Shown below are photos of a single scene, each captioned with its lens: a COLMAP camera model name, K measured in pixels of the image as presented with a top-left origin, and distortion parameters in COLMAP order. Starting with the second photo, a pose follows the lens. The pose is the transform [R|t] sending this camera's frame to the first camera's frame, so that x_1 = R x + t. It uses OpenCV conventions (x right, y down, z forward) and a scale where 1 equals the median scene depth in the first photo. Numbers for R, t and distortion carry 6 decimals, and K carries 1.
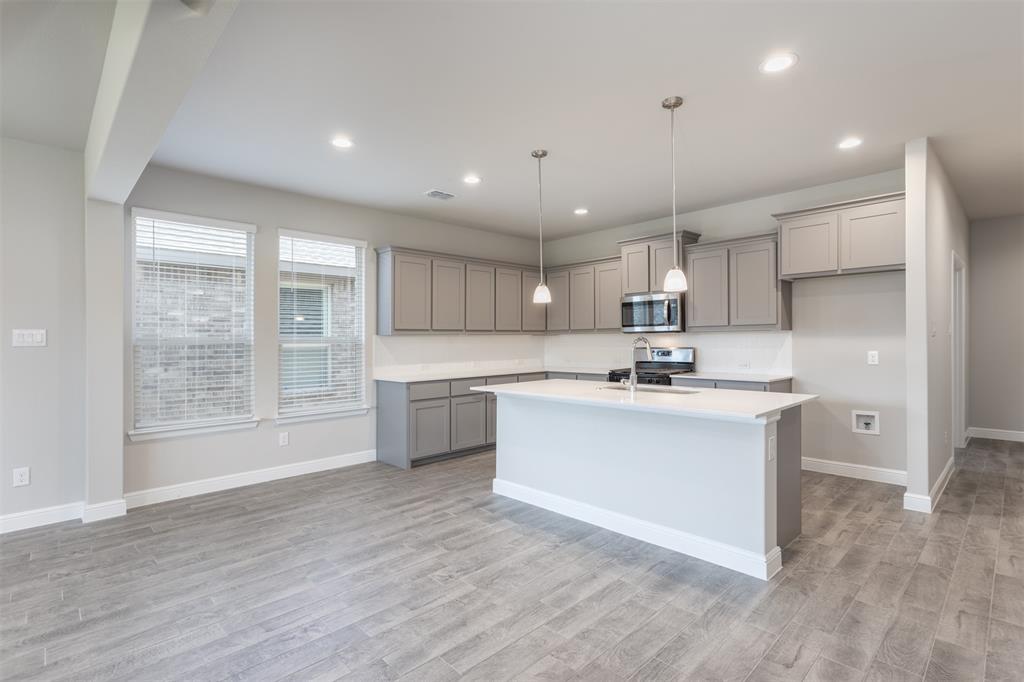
lens RADIAL K [[488.6, 0, 520.1], [0, 488.6, 341.3], [0, 0, 1]] dist [0.000509, 0.002861]
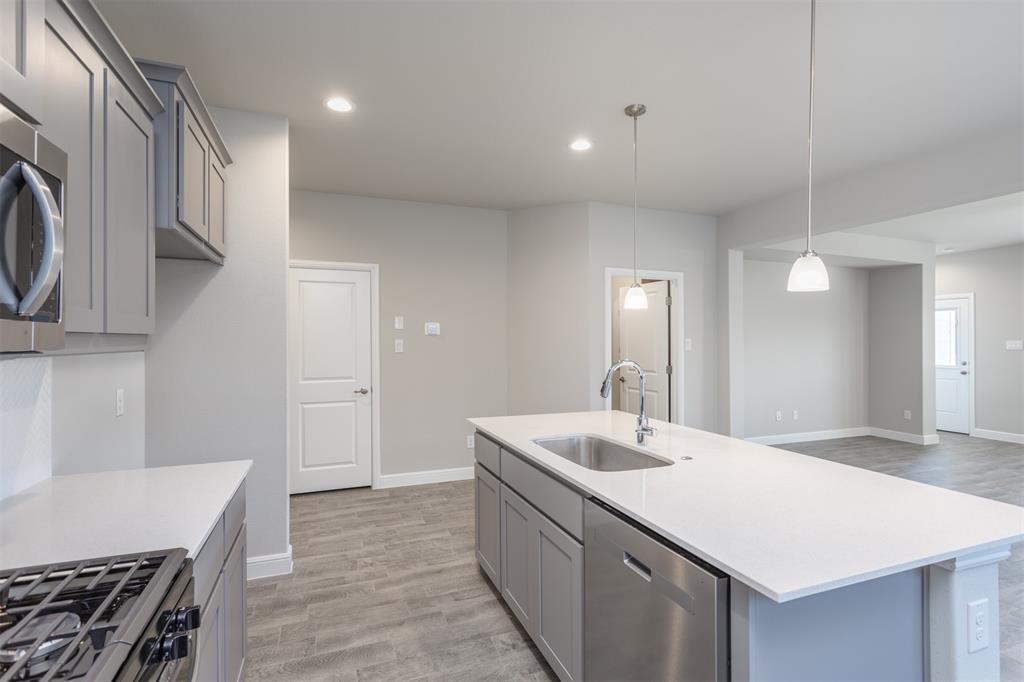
lens RADIAL K [[493.3, 0, 524.8], [0, 493.3, 345.4], [0, 0, 1]] dist [-0.002005, 0.000243]
pose [[-0.924247, 0.002990, 0.381783, 0.092631], [0.008987, 0.999863, 0.013927, -0.035198], [-0.381689, 0.016303, -0.924147, 1.304381]]
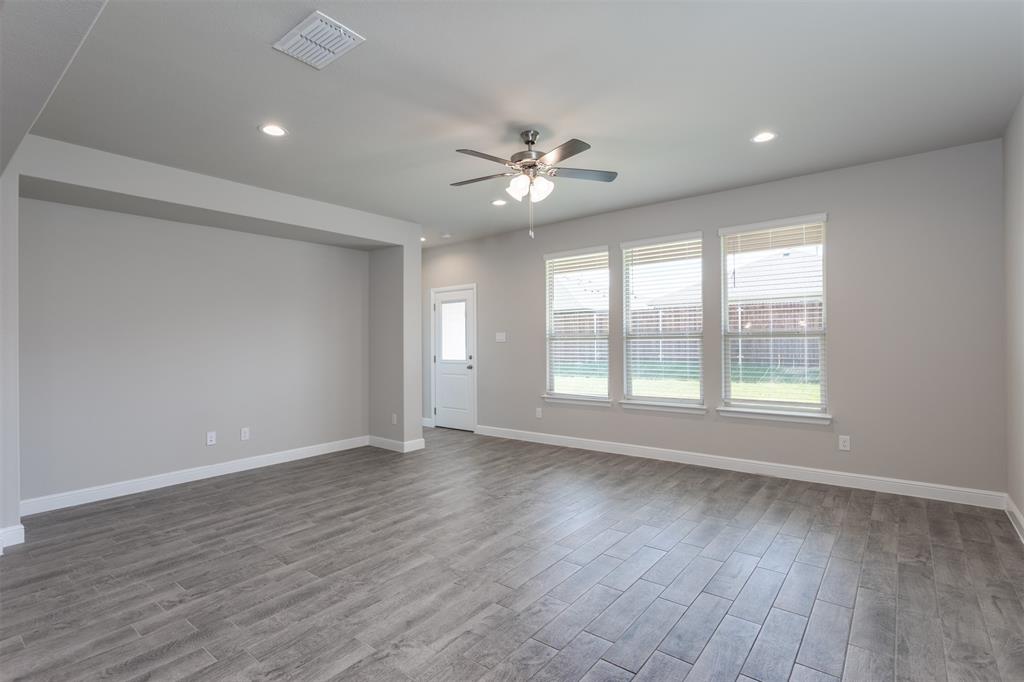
lens RADIAL K [[488.6, 0, 513.0], [0, 488.6, 335.8], [0, 0, 1]] dist [0.000509, 0.002861]
pose [[-0.992137, 0.027918, -0.122002, -0.580230], [0.028590, 0.999584, -0.003767, 0.002266], [0.121846, -0.007225, -0.992523, 0.792407]]
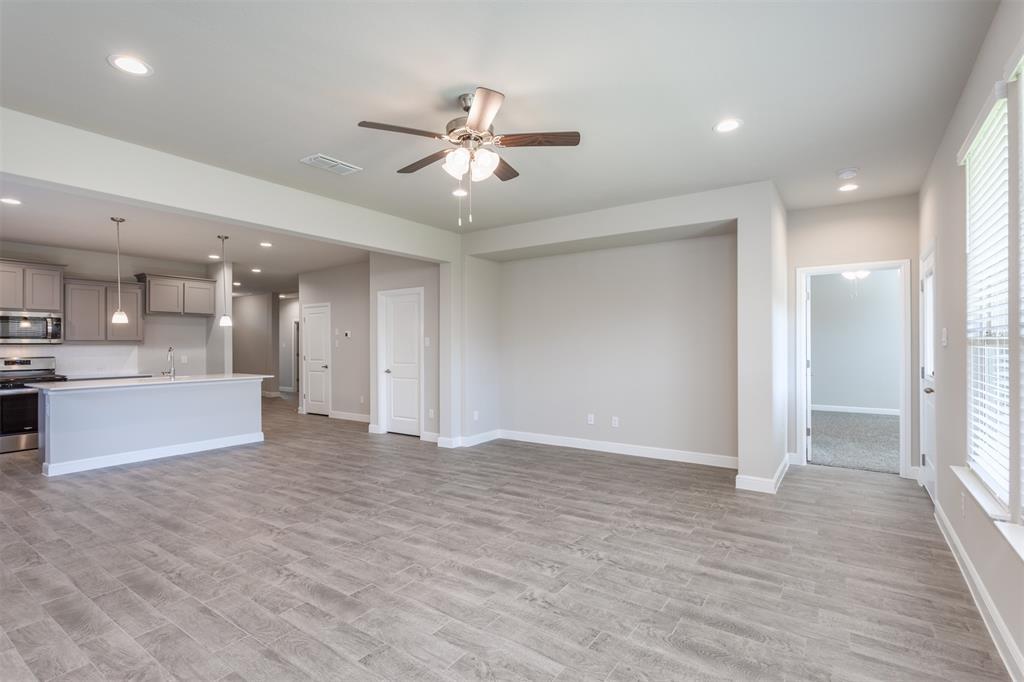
lens RADIAL K [[488.6, 0, 510.6], [0, 488.6, 335.2], [0, 0, 1]] dist [0.000509, 0.002861]
pose [[-0.181786, 0.033117, 0.982780, -1.337833], [0.012290, 0.999431, -0.031405, 0.014405], [-0.983261, 0.006369, -0.182089, 0.101567]]
